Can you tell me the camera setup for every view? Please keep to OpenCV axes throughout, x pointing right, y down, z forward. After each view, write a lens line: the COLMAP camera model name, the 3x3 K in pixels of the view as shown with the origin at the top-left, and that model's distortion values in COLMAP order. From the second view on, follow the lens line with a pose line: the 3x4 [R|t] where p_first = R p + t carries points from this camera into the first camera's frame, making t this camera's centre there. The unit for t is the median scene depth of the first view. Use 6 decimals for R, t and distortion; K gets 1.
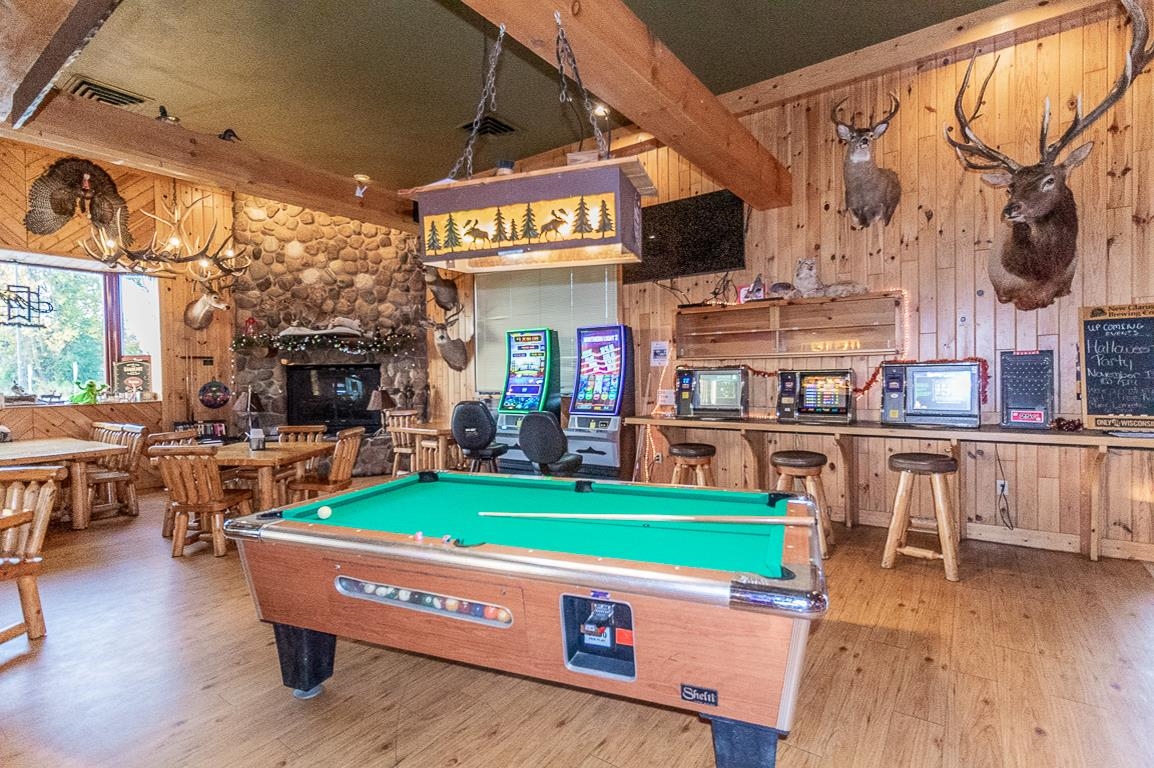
lens RADIAL K [[547.1, 0, 585.4], [0, 547.1, 386.4], [0, 0, 1]] dist [0.000681, 0.000602]
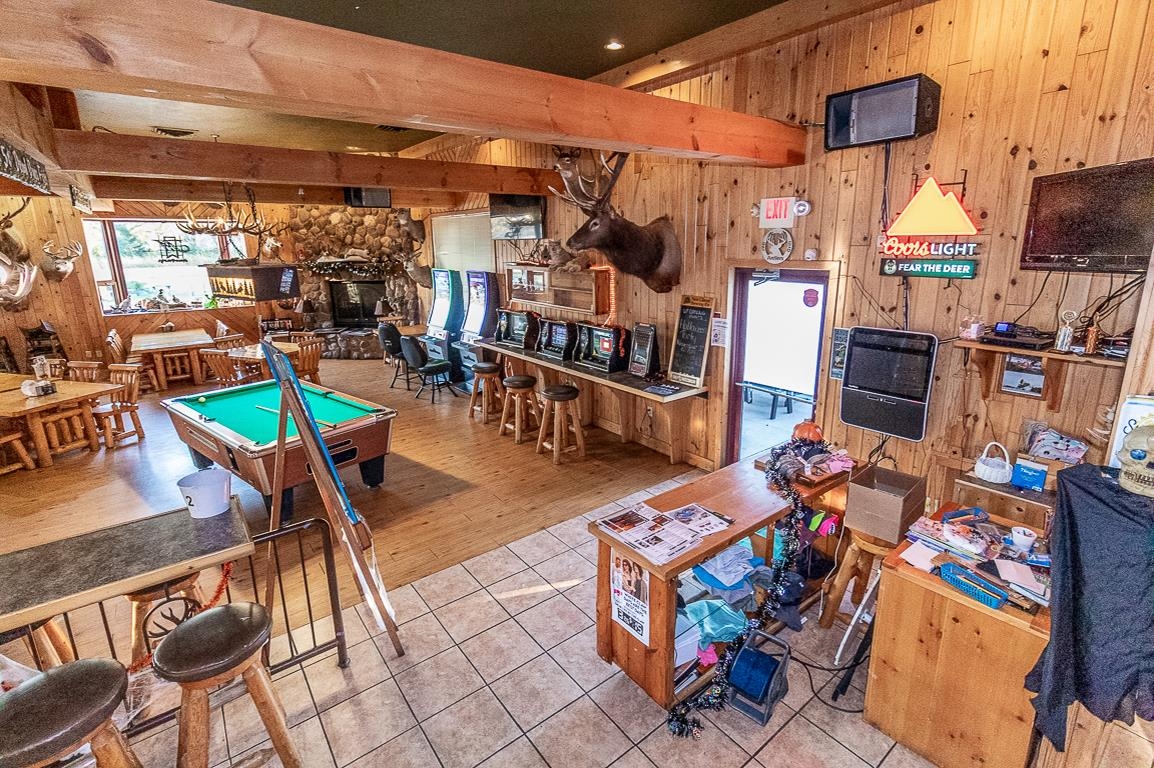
lens RADIAL K [[536.1, 0, 588.1], [0, 536.1, 369.9], [0, 0, 1]] dist [0.002270, 0.000261]
pose [[0.958533, 0.073325, -0.275387, 0.557890], [-0.010783, 0.974972, 0.222067, -0.136408], [0.284777, -0.209890, 0.935333, -0.212462]]
